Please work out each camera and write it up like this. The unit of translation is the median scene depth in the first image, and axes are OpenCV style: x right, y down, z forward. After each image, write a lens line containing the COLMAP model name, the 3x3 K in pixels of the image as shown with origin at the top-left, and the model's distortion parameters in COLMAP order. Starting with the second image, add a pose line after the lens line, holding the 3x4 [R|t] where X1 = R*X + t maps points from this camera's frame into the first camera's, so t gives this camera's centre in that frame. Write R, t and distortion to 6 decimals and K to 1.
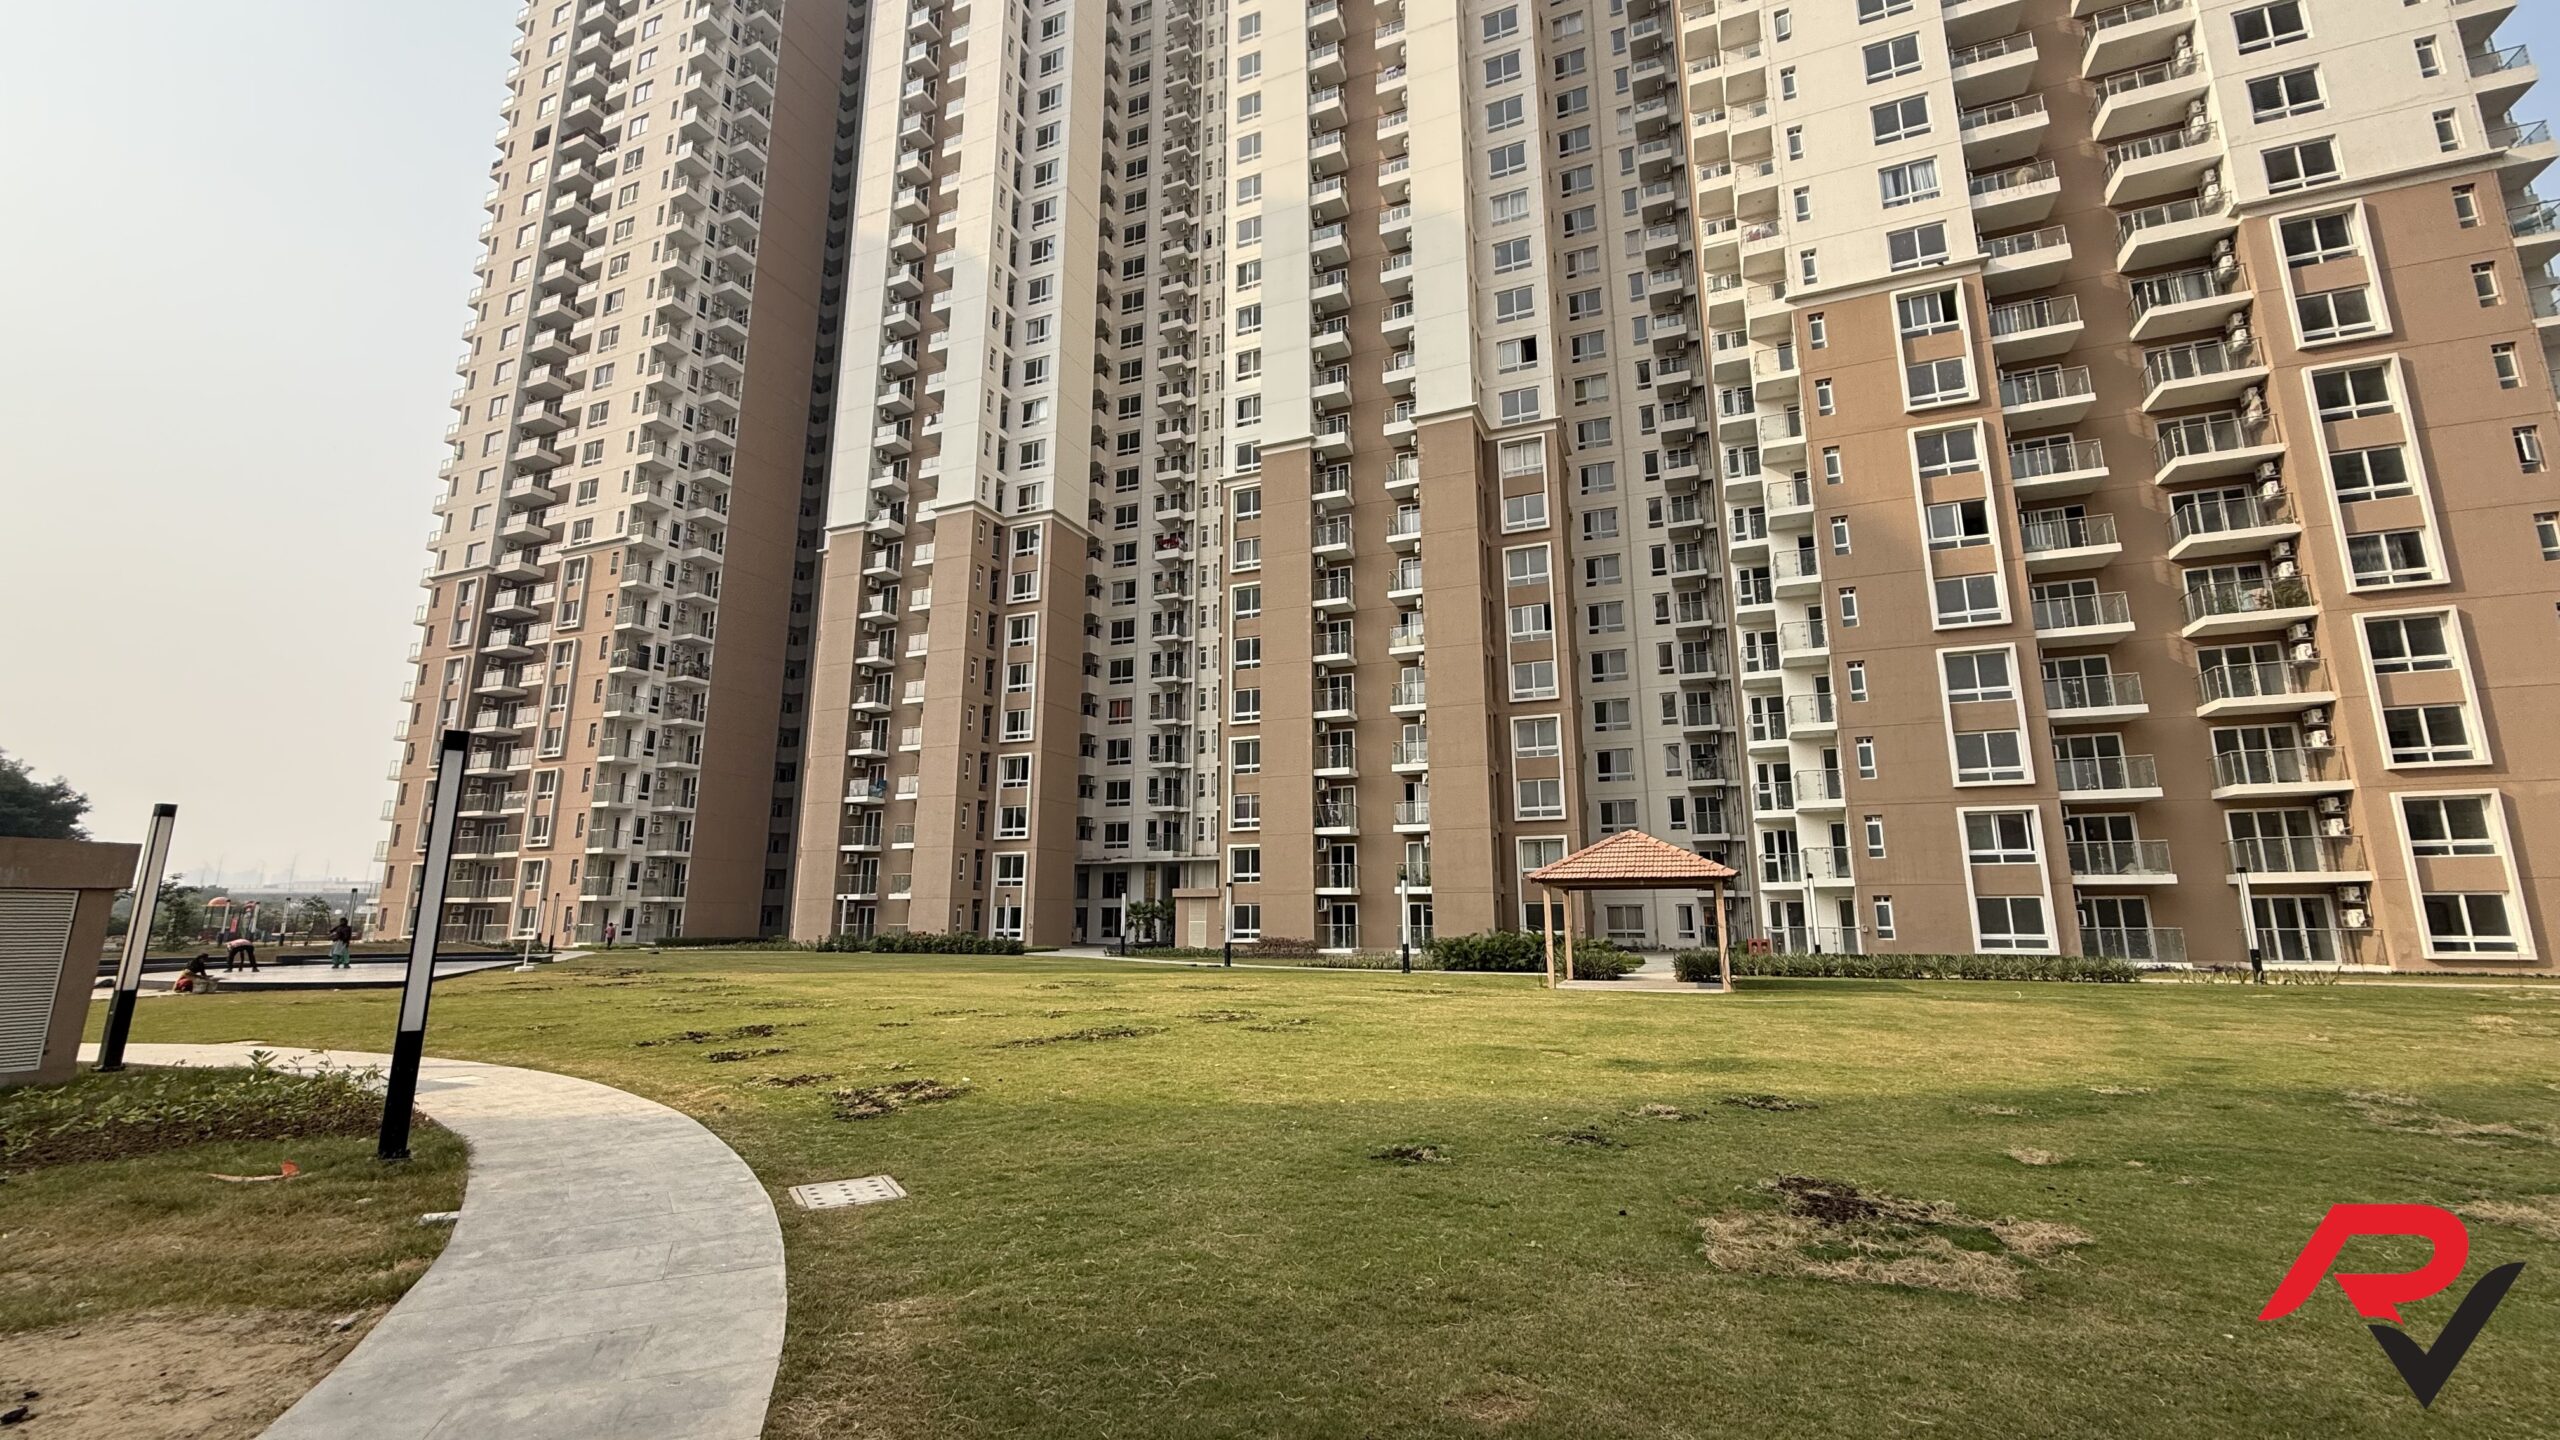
lens RADIAL K [[1016.0, 0, 1272.1], [0, 1016.0, 711.3], [0, 0, 1]] dist [0.002425, -0.000583]
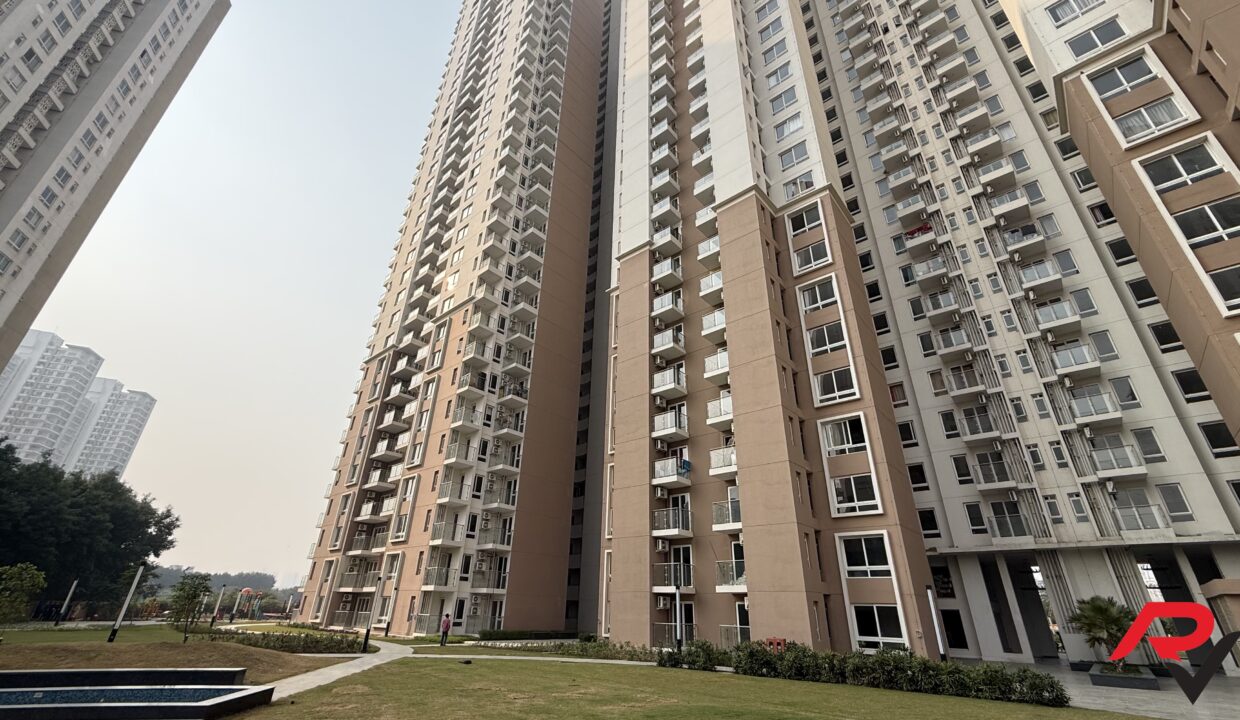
lens RADIAL K [[507.6, 0, 618.3], [0, 507.6, 361.1], [0, 0, 1]] dist [0.004558, -0.000198]
pose [[0.946721, -0.119645, -0.299005, -0.271801], [0.037381, 0.962978, -0.266974, 0.097393], [0.319877, 0.241573, 0.916145, 0.481093]]
